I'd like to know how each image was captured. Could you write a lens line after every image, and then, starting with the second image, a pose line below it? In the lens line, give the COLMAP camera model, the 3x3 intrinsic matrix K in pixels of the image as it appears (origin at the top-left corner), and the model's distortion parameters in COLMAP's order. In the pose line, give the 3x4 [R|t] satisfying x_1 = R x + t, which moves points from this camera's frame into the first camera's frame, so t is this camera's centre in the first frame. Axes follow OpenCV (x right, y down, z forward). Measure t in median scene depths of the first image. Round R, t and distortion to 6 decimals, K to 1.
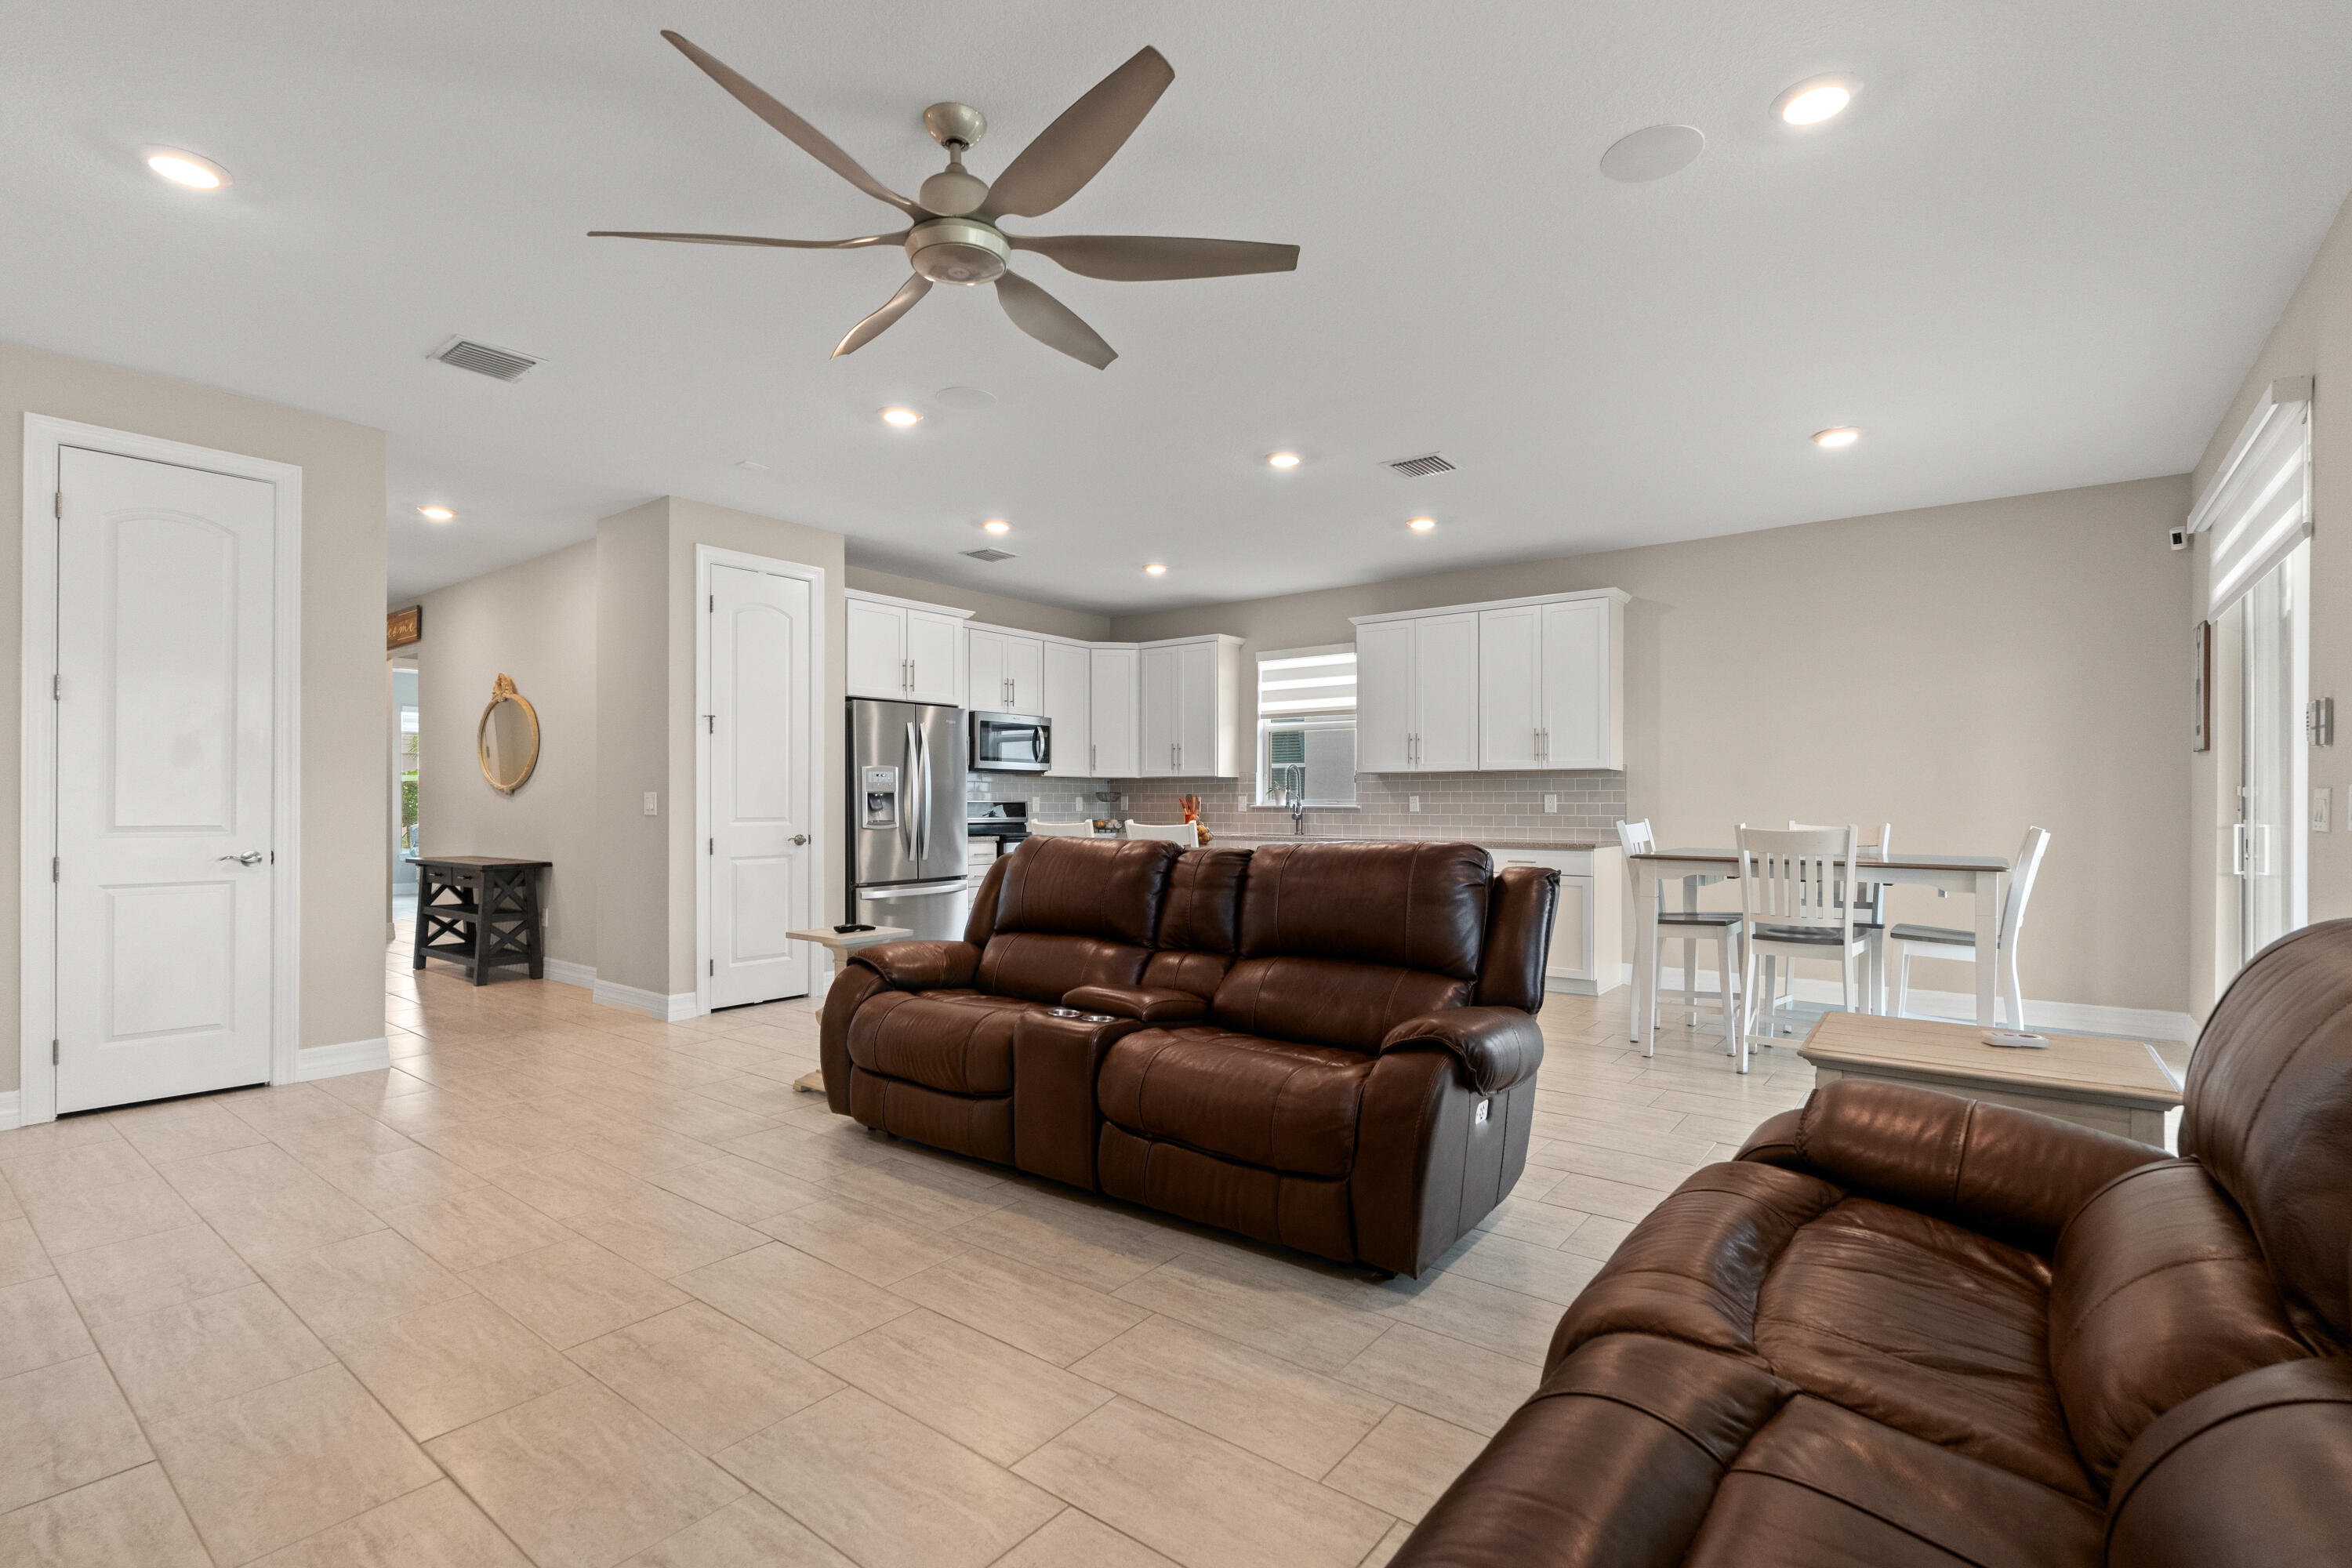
lens RADIAL K [[1058.6, 0, 1170.1], [0, 1058.6, 791.2], [0, 0, 1]] dist [0.000759, -0.002031]
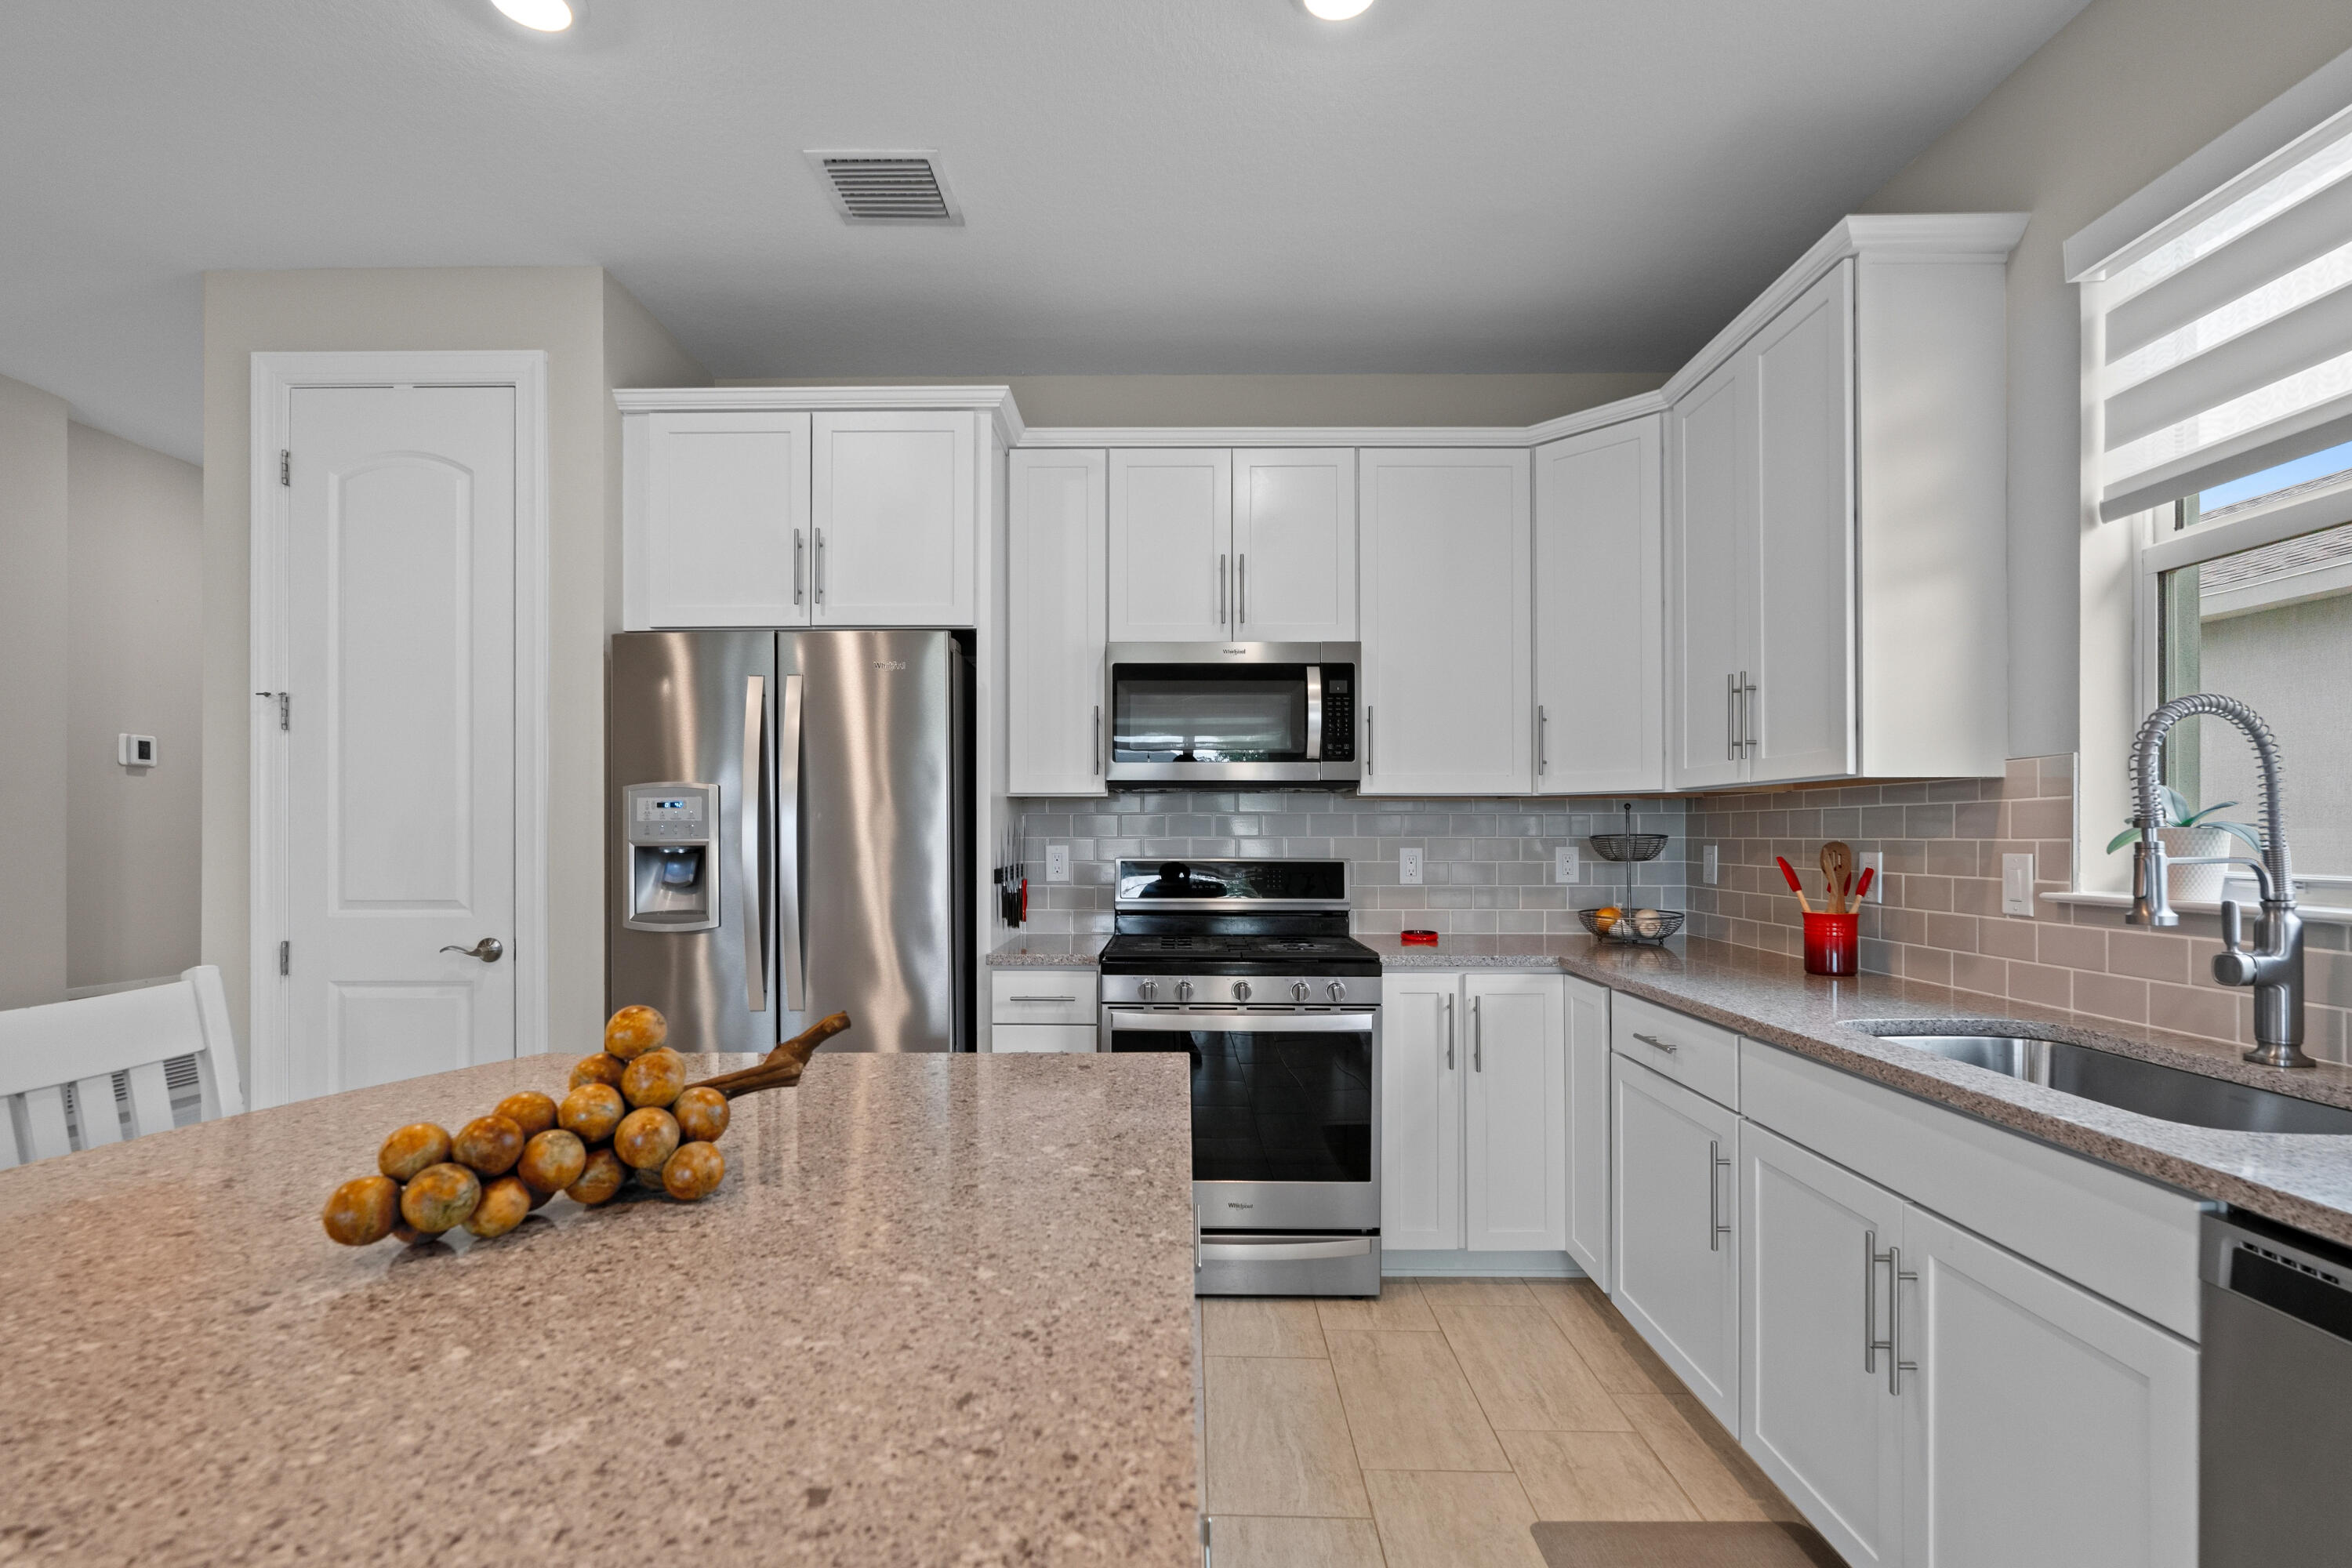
lens RADIAL K [[1058.6, 0, 1175.9], [0, 1058.6, 819.9], [0, 0, 1]] dist [0.000759, -0.002031]
pose [[0.611804, -0.012943, -0.790904, 0.145677], [0.010350, 0.999912, -0.008358, -0.002777], [0.790942, -0.003072, 0.611884, 0.703362]]
